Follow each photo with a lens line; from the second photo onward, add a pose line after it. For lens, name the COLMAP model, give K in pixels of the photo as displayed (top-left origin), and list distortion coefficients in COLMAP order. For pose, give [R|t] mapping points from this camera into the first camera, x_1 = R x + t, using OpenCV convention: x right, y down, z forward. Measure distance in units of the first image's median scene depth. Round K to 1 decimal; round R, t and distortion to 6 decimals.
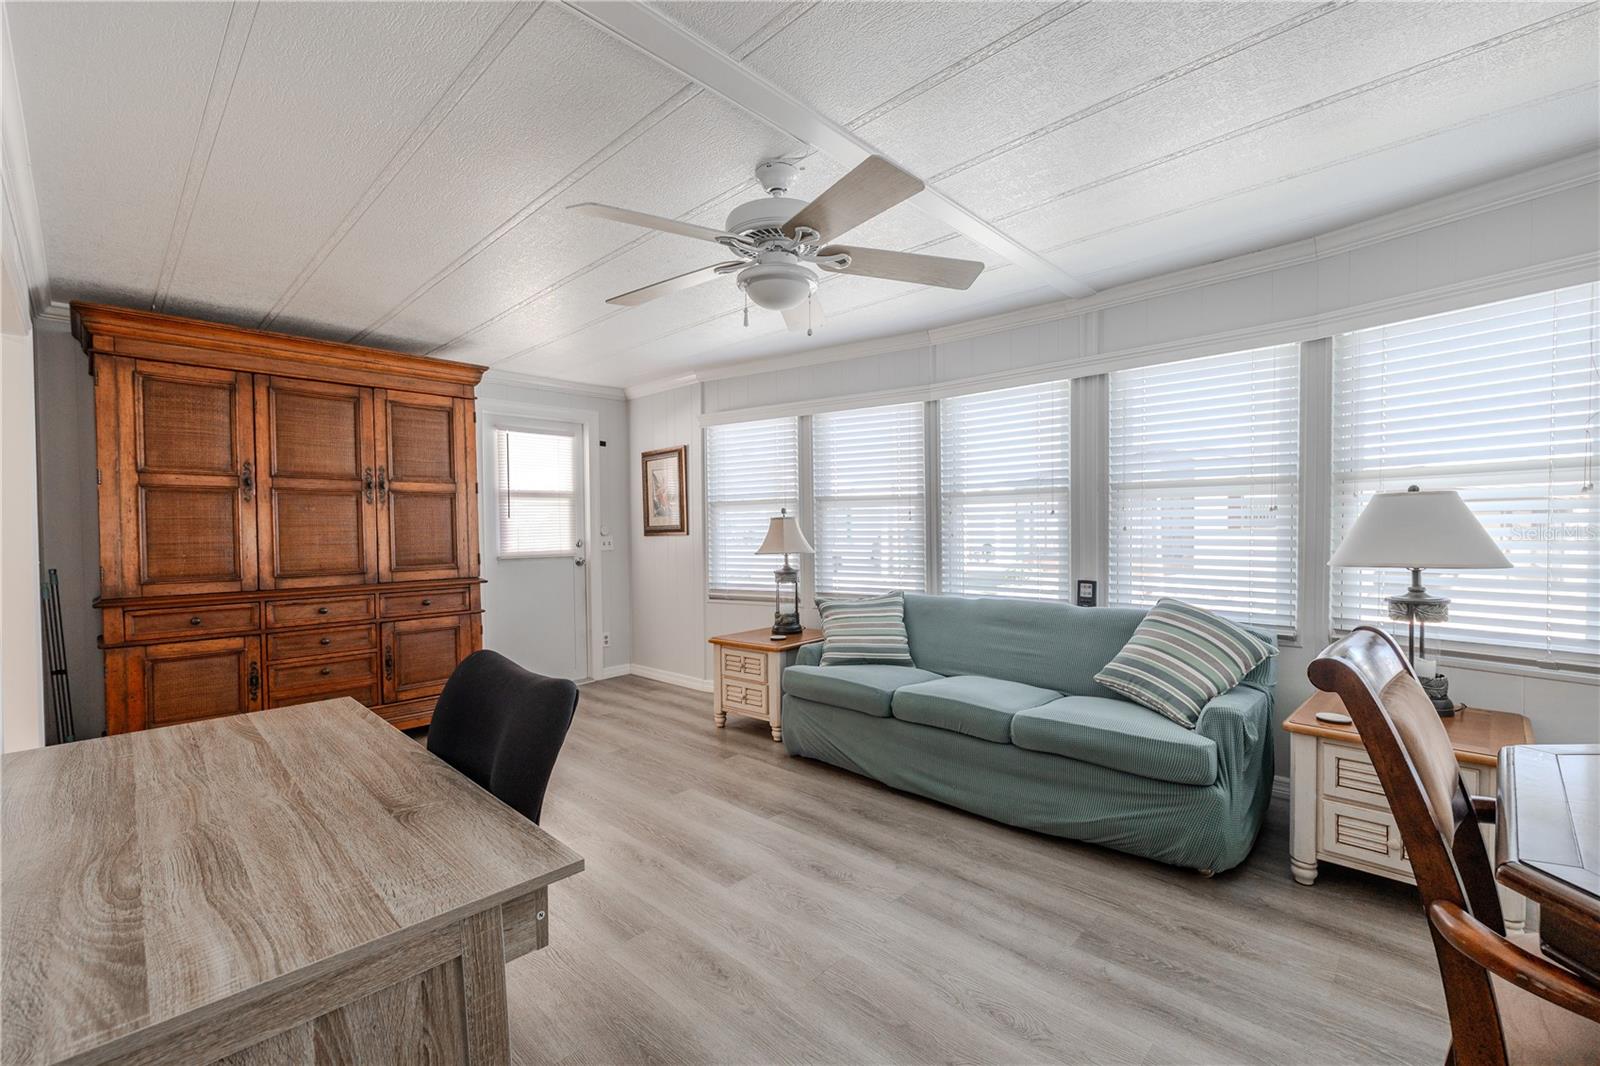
lens RADIAL K [[684.9, 0, 800.5], [0, 684.9, 541.0], [0, 0, 1]] dist [0.001400, 0.000661]
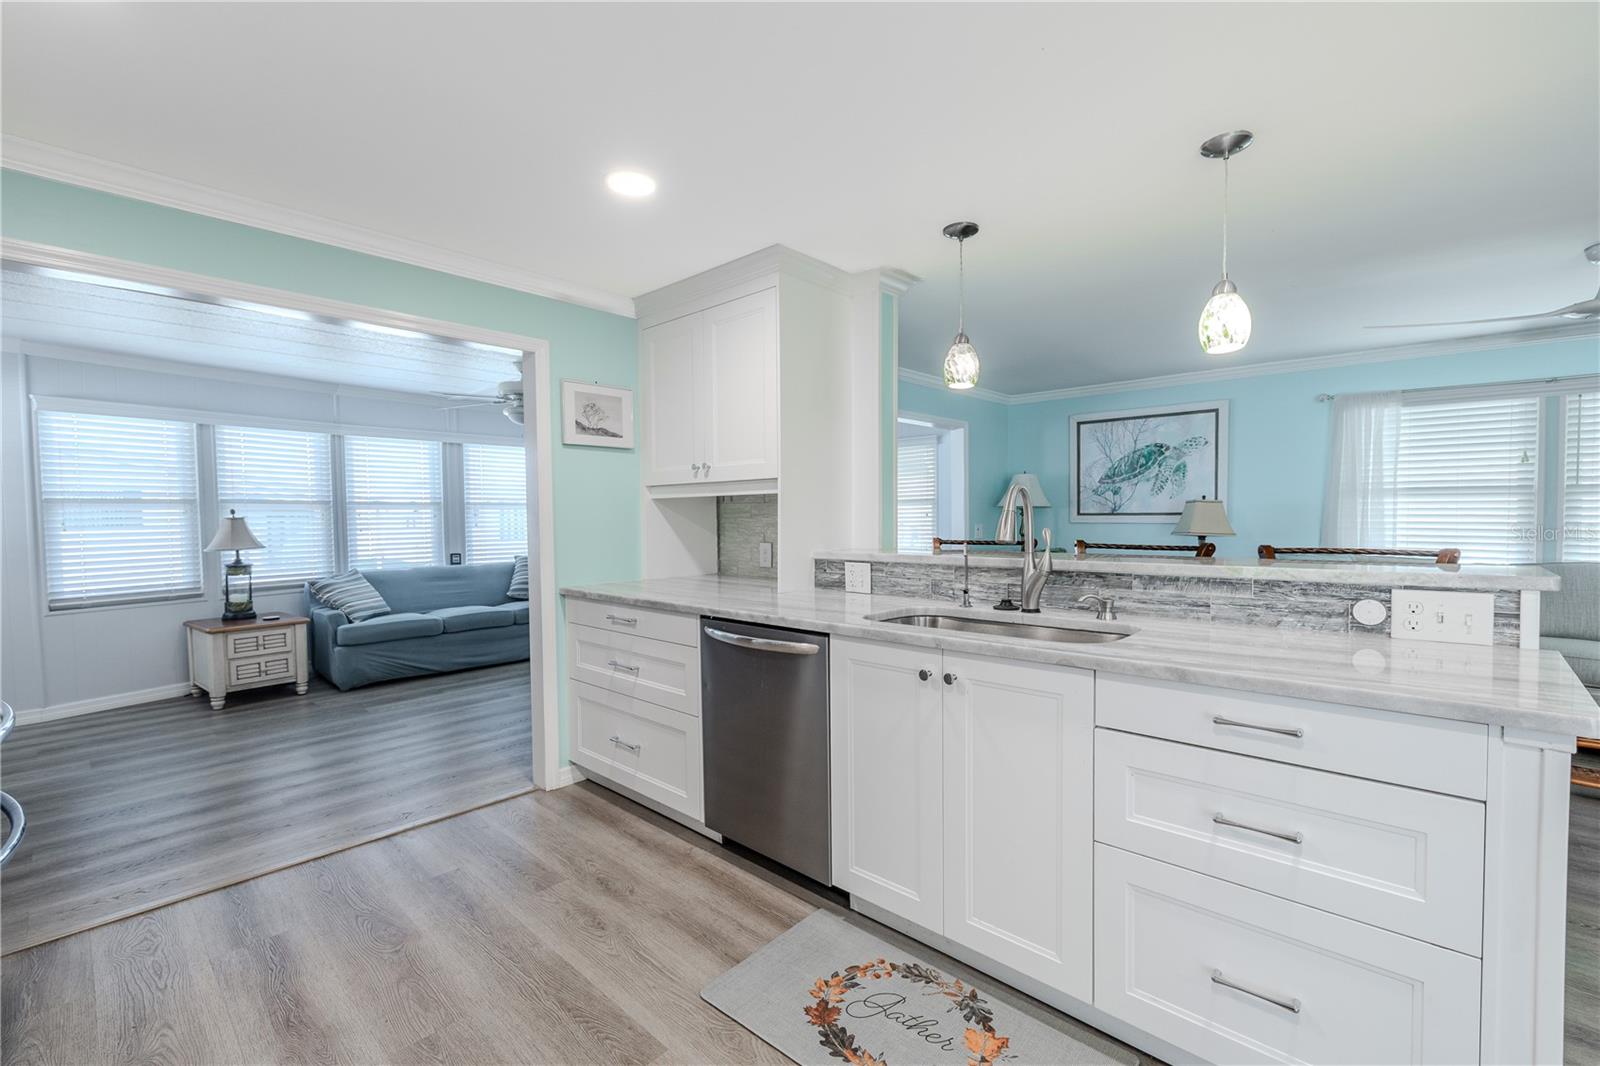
lens RADIAL K [[684.9, 0, 800.5], [0, 684.9, 541.0], [0, 0, 1]] dist [0.001400, 0.000661]
pose [[-0.020045, -0.025862, 0.999465, -1.372929], [0.030253, 0.999192, 0.026462, 0.003287], [-0.999341, 0.030767, -0.019246, 0.098378]]
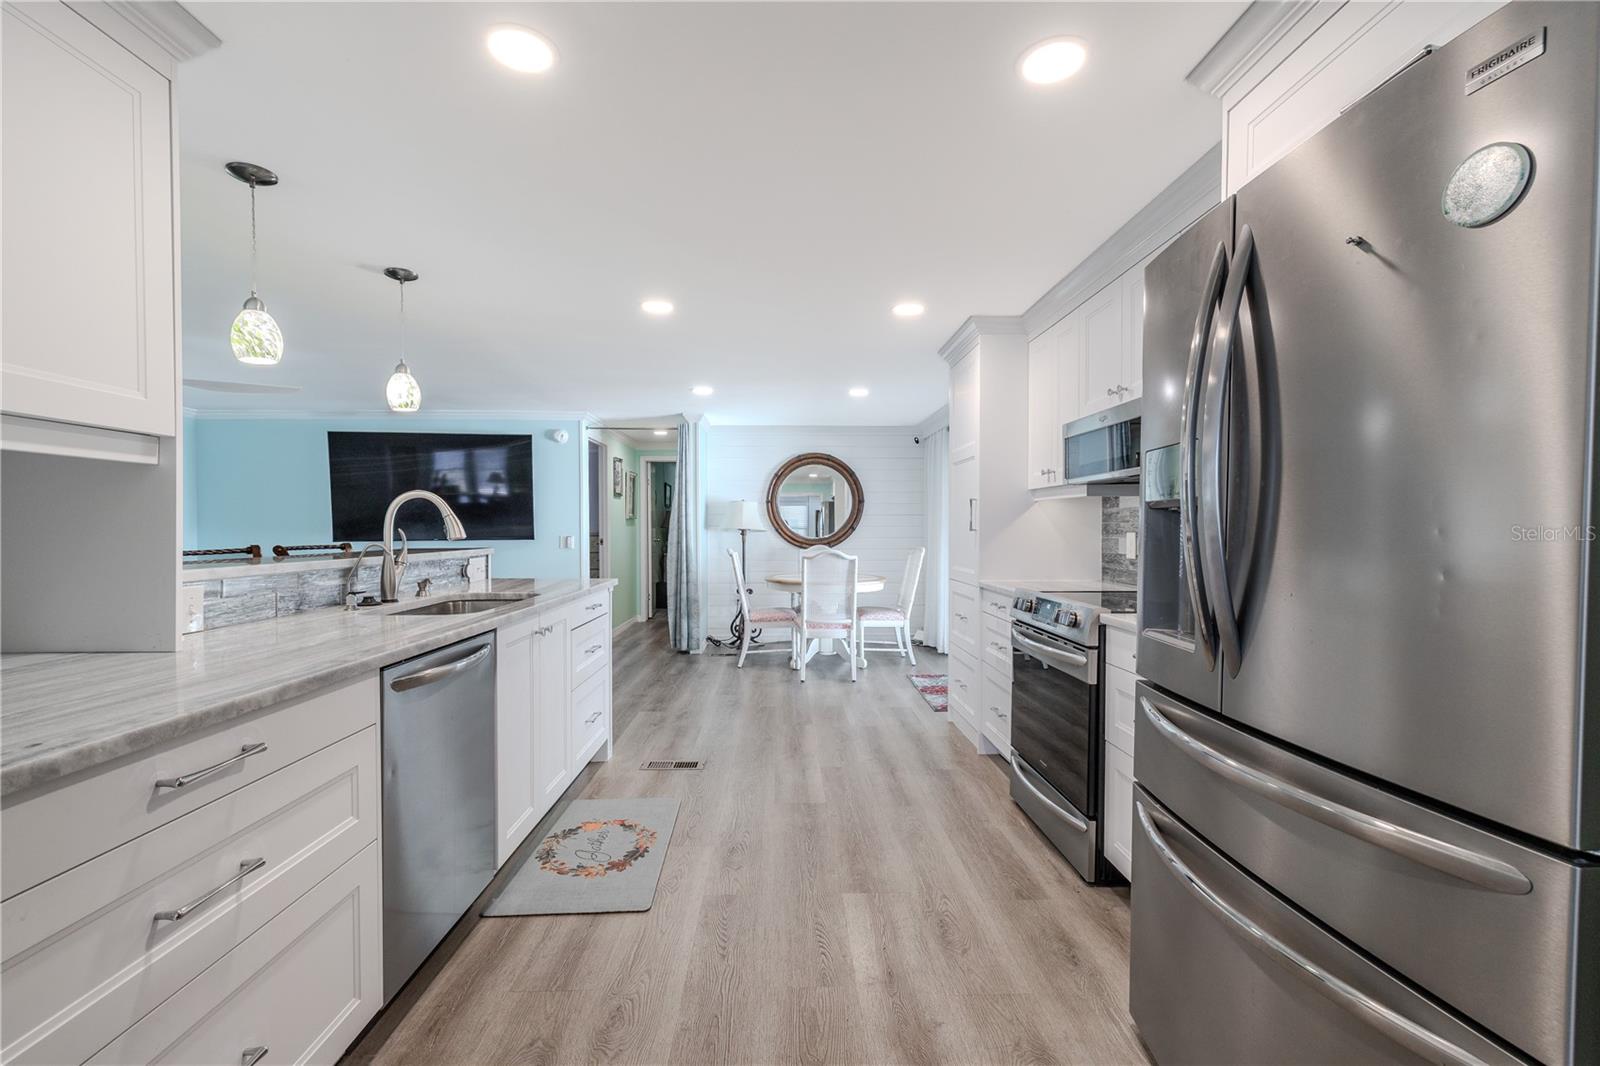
lens RADIAL K [[705.5, 0, 800.9], [0, 705.5, 540.7], [0, 0, 1]] dist [0.001252, 0.000743]
pose [[-0.701204, 0.023672, -0.712568, -0.556271], [-0.006600, 0.999190, 0.039689, -0.004888], [0.712930, 0.032533, -0.700480, 0.680634]]
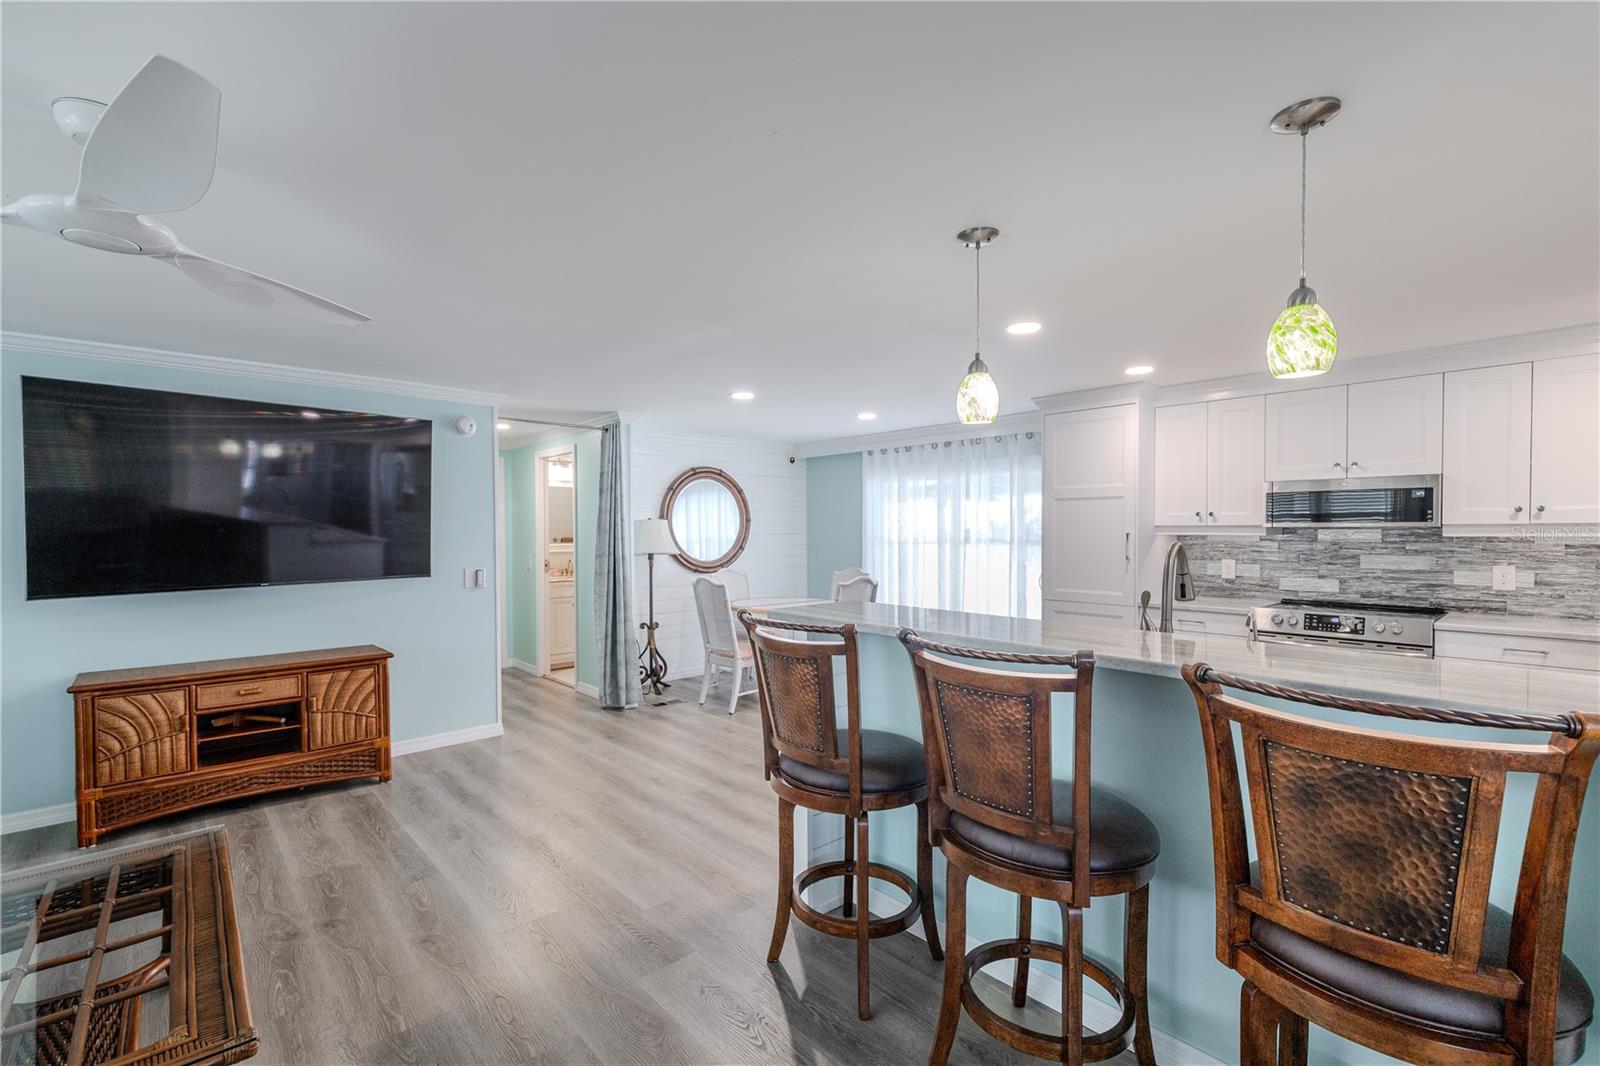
lens RADIAL K [[705.5, 0, 800.9], [0, 705.5, 540.7], [0, 0, 1]] dist [0.001252, 0.000743]
pose [[-0.067737, 0.024647, -0.997399, -0.200522], [-0.016831, 0.999524, 0.025842, -0.035536], [0.997561, 0.018537, -0.067290, -0.363722]]
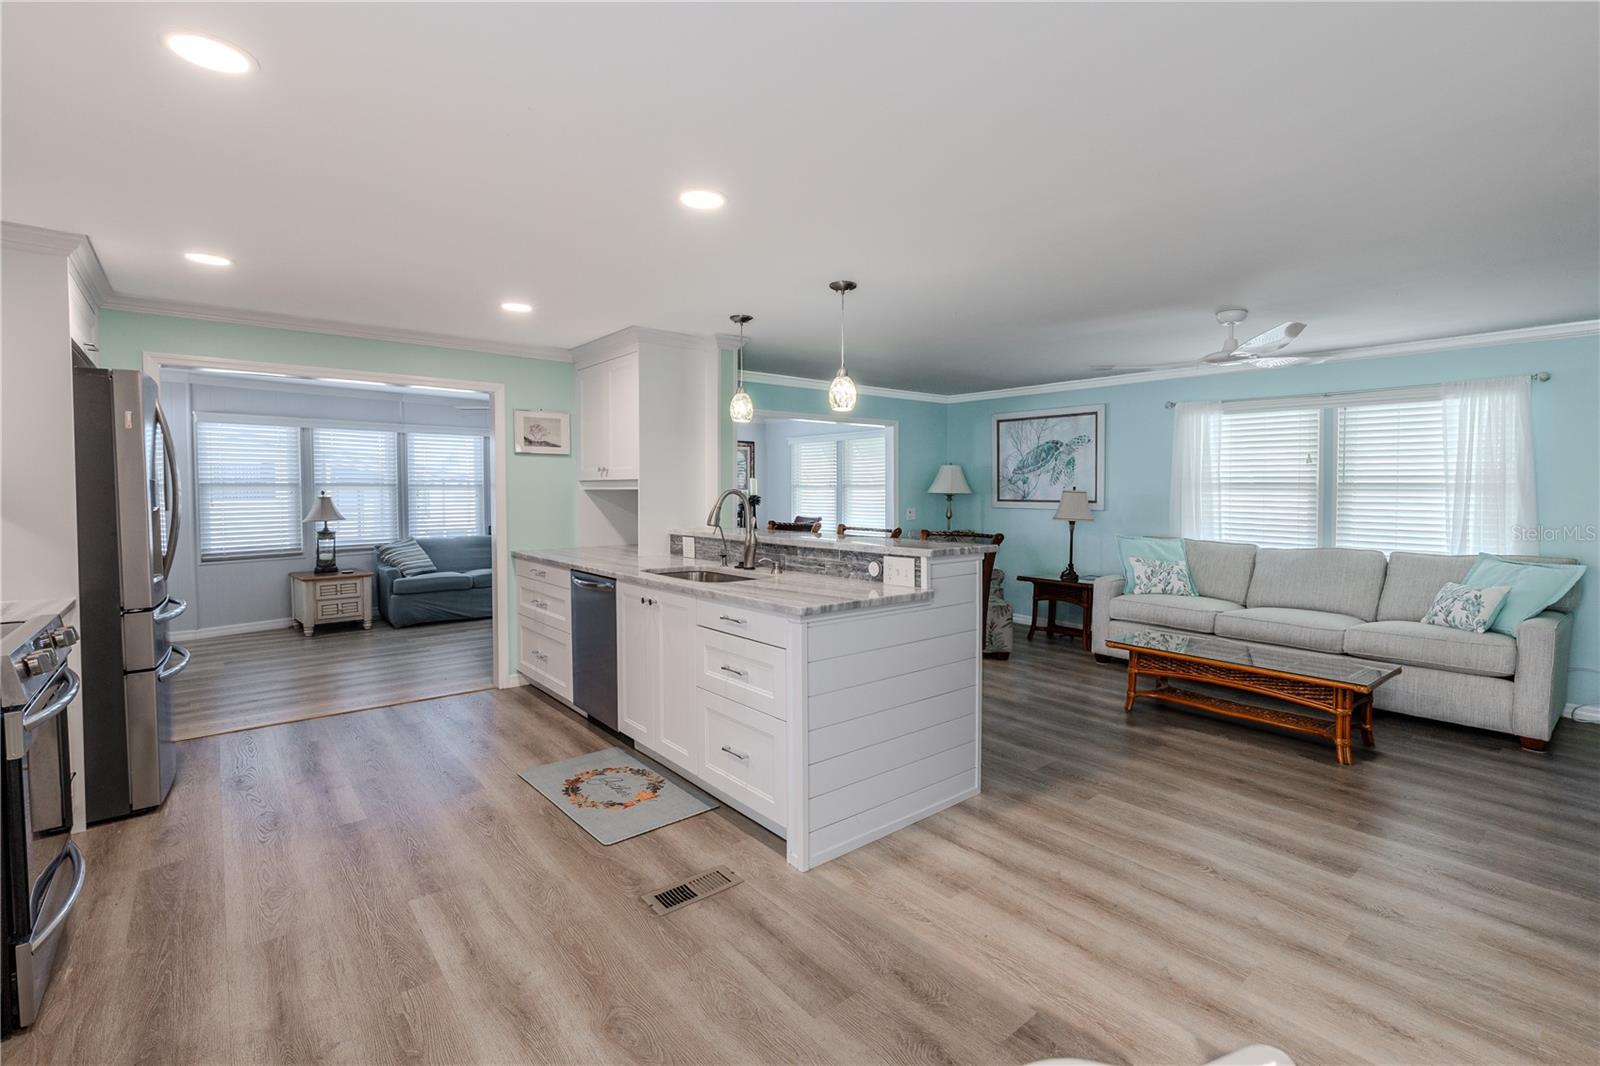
lens RADIAL K [[720.4, 0, 819.9], [0, 720.4, 513.3], [0, 0, 1]] dist [0.001226, 0.000532]
pose [[0.102325, -0.020408, 0.994542, -1.770386], [0.019172, 0.999644, 0.018540, -0.007523], [-0.994566, 0.017170, 0.102680, -0.319687]]
